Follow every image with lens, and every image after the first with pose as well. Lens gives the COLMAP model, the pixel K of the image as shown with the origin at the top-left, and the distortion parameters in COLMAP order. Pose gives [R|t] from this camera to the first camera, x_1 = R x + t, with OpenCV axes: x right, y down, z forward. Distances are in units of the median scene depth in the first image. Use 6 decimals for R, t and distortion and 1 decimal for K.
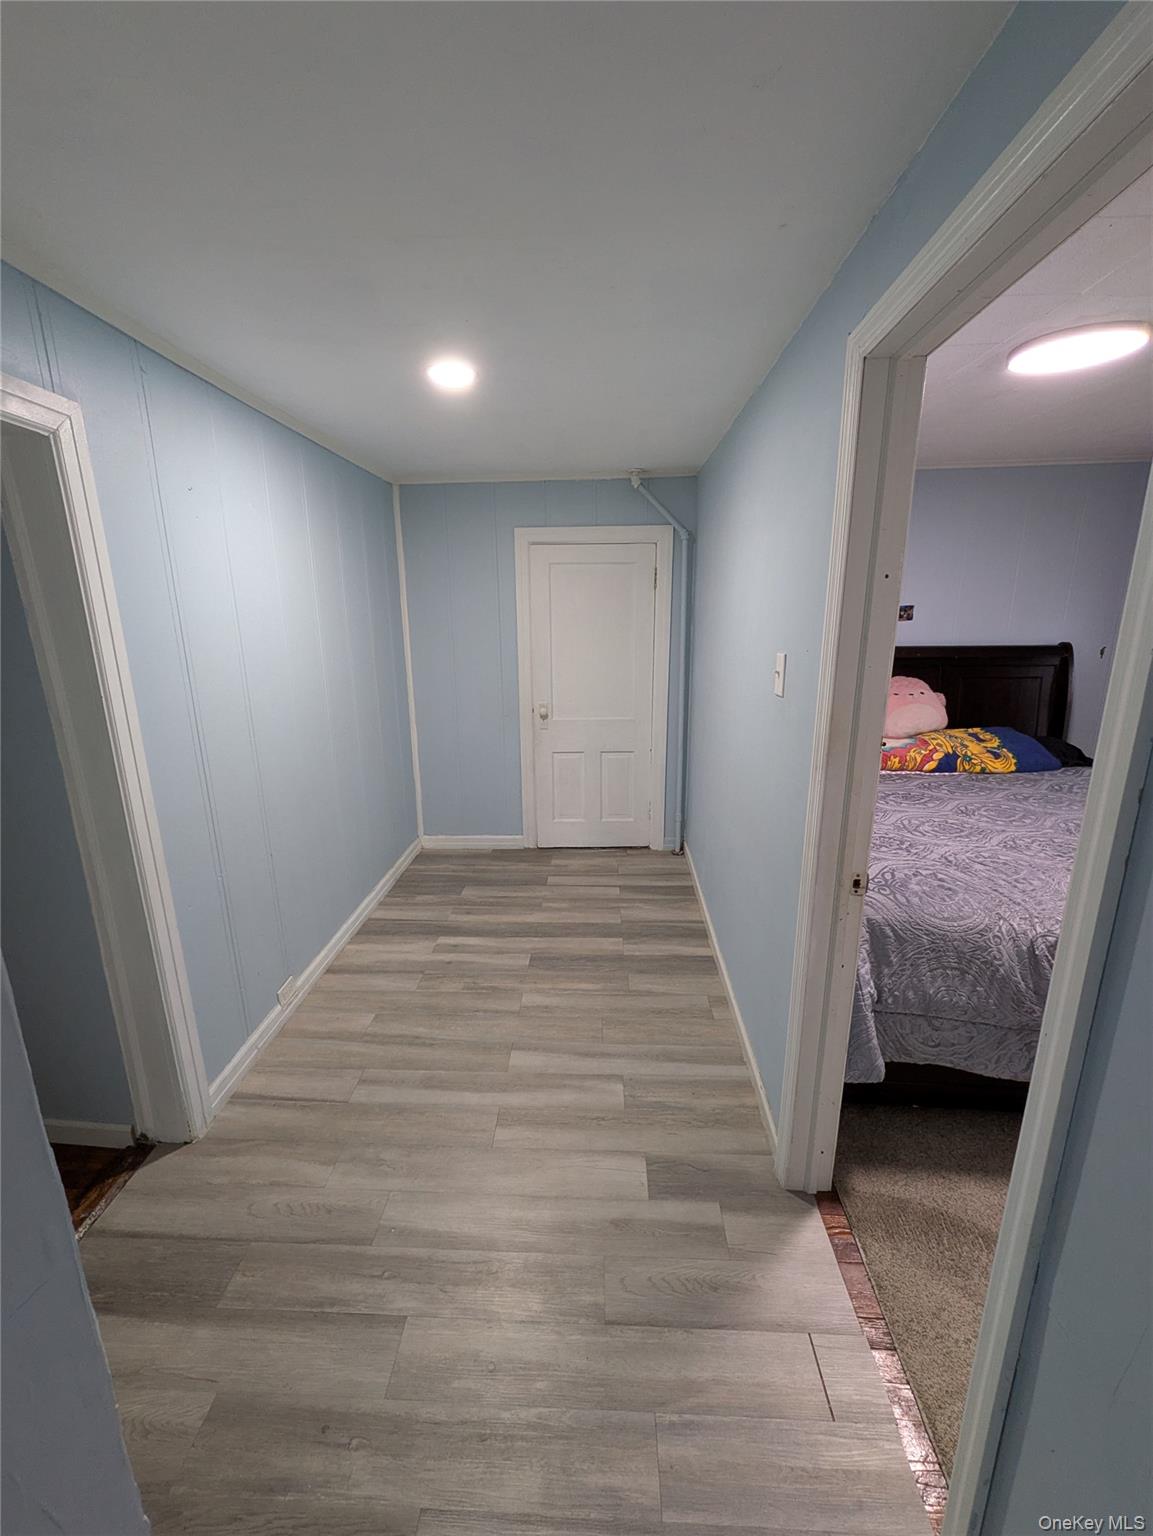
lens RADIAL K [[605.9, 0, 577.4], [0, 605.9, 770.5], [0, 0, 1]] dist [-0.007969, 0.001666]
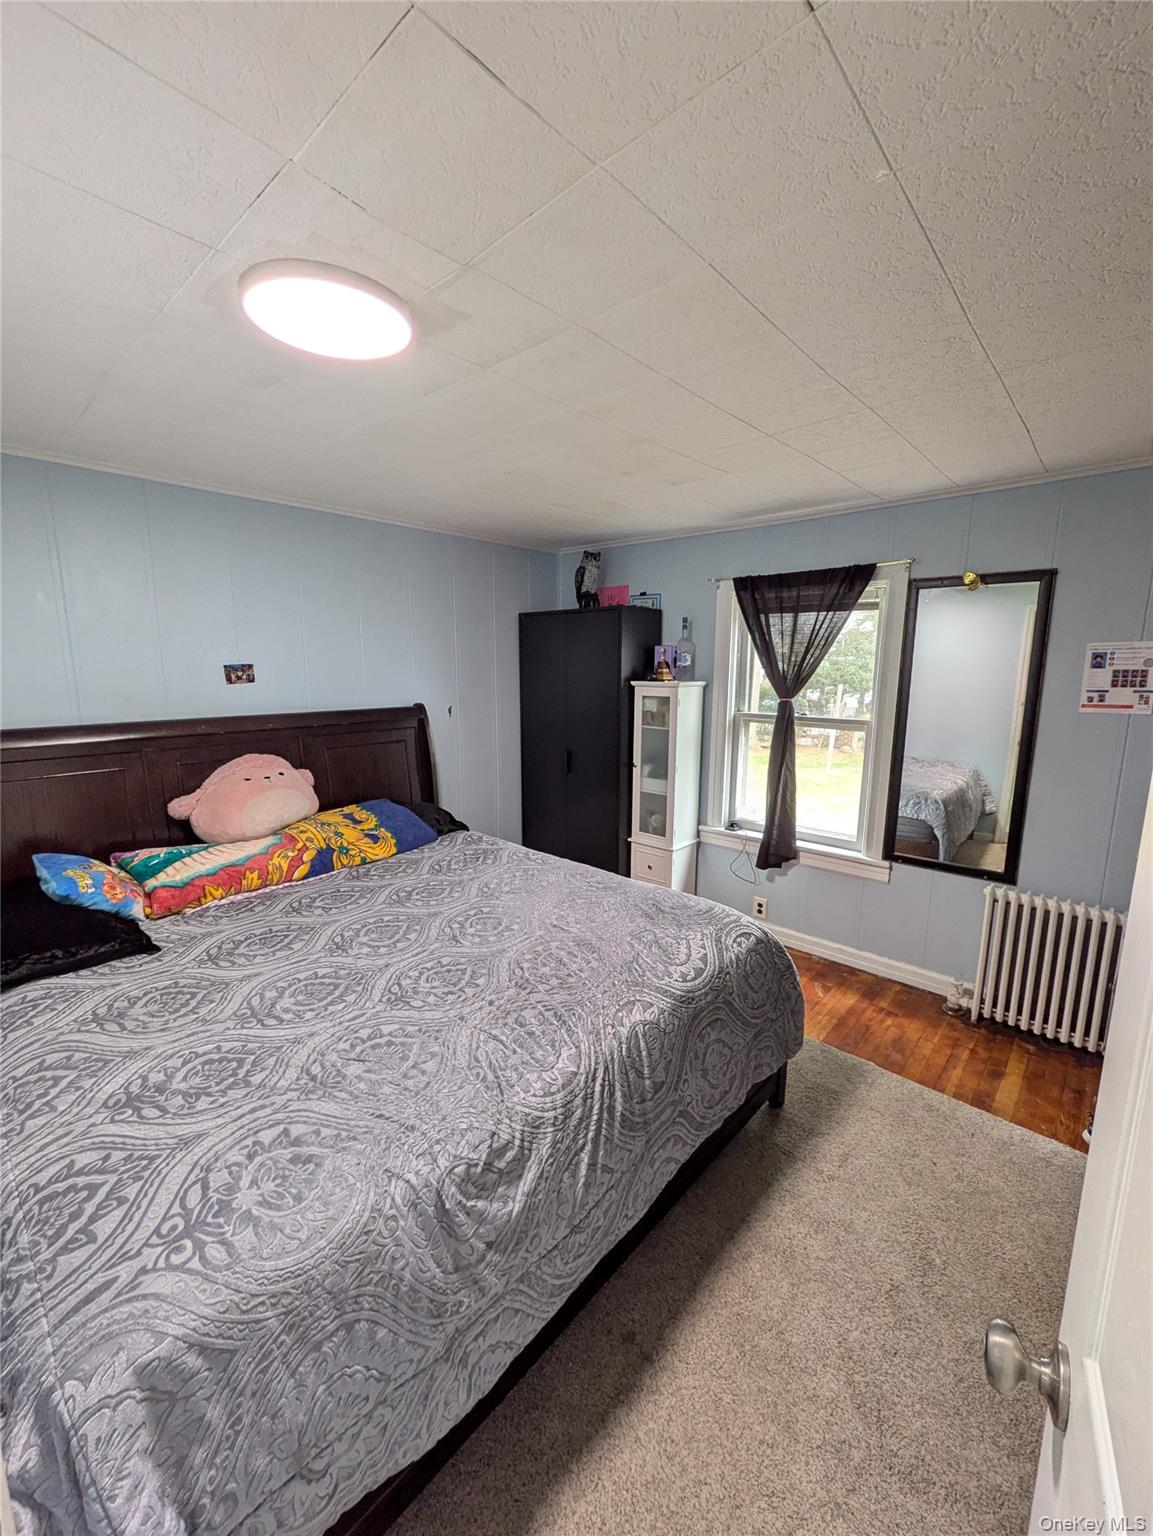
lens RADIAL K [[605.9, 0, 575.2], [0, 605.9, 769.2], [0, 0, 1]] dist [-0.007969, 0.001666]
pose [[0.620895, -0.122963, 0.774190, 0.220376], [0.184822, 0.982741, 0.007861, -0.077099], [-0.761794, 0.138206, 0.632905, 0.229195]]
